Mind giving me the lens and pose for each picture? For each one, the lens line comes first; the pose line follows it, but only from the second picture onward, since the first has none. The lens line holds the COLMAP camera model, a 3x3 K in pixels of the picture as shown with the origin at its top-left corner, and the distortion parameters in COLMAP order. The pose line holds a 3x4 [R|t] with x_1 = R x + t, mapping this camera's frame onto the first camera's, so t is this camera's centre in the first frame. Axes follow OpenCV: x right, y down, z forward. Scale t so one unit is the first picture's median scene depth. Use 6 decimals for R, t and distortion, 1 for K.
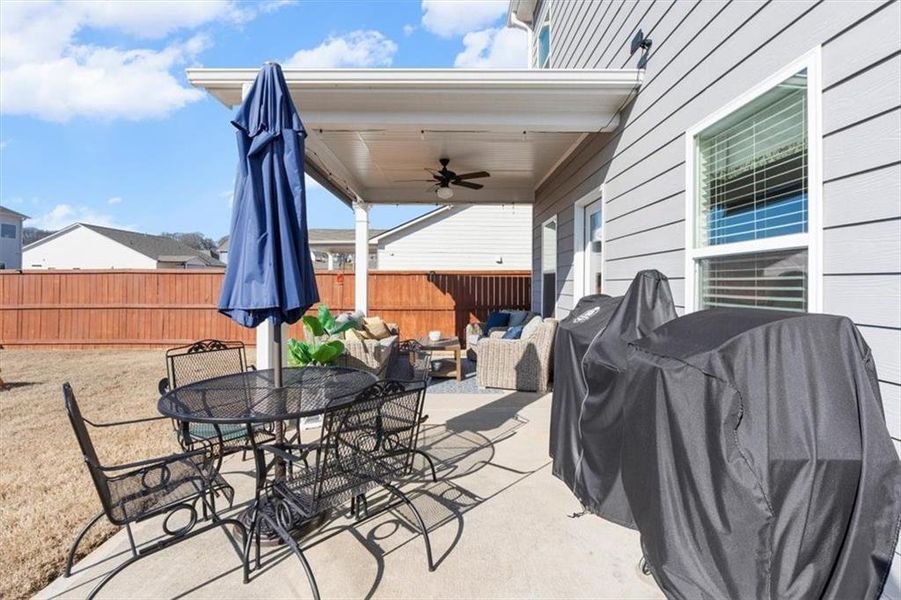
lens RADIAL K [[410.8, 0, 448.6], [0, 410.8, 281.8], [0, 0, 1]] dist [-0.005149, 0.000086]
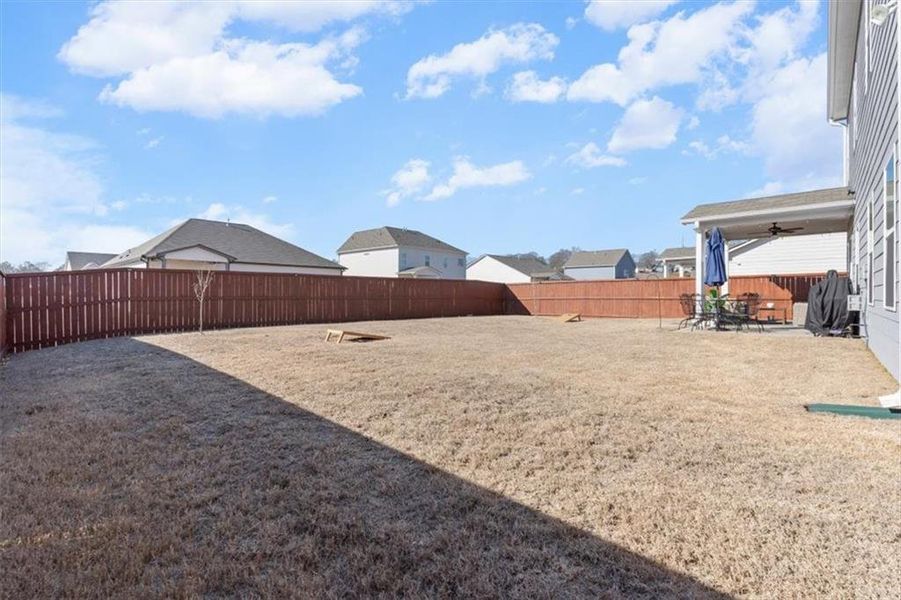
lens RADIAL K [[414.8, 0, 447.3], [0, 414.8, 298.1], [0, 0, 1]] dist [-0.002082, -0.000224]
pose [[0.741895, -0.004900, -0.670498, 0.094011], [0.011708, 0.999916, 0.005648, 0.038125], [0.670413, -0.012041, 0.741890, -0.967659]]
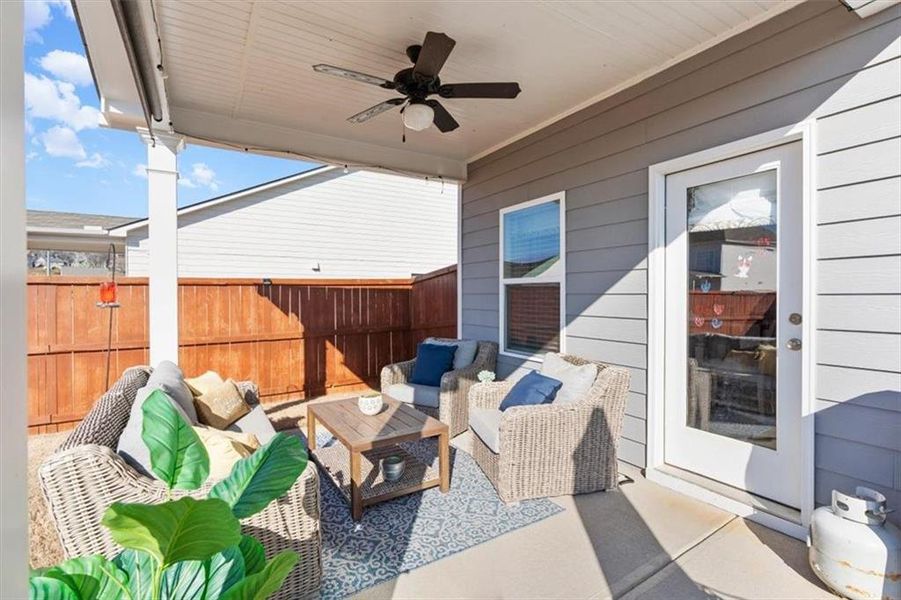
lens RADIAL K [[414.8, 0, 447.3], [0, 414.8, 298.1], [0, 0, 1]] dist [-0.002082, -0.000224]
pose [[0.857979, -0.013880, 0.513497, -0.129669], [0.007264, 0.999863, 0.014890, -0.004501], [-0.513633, -0.009046, 0.857962, 0.306595]]
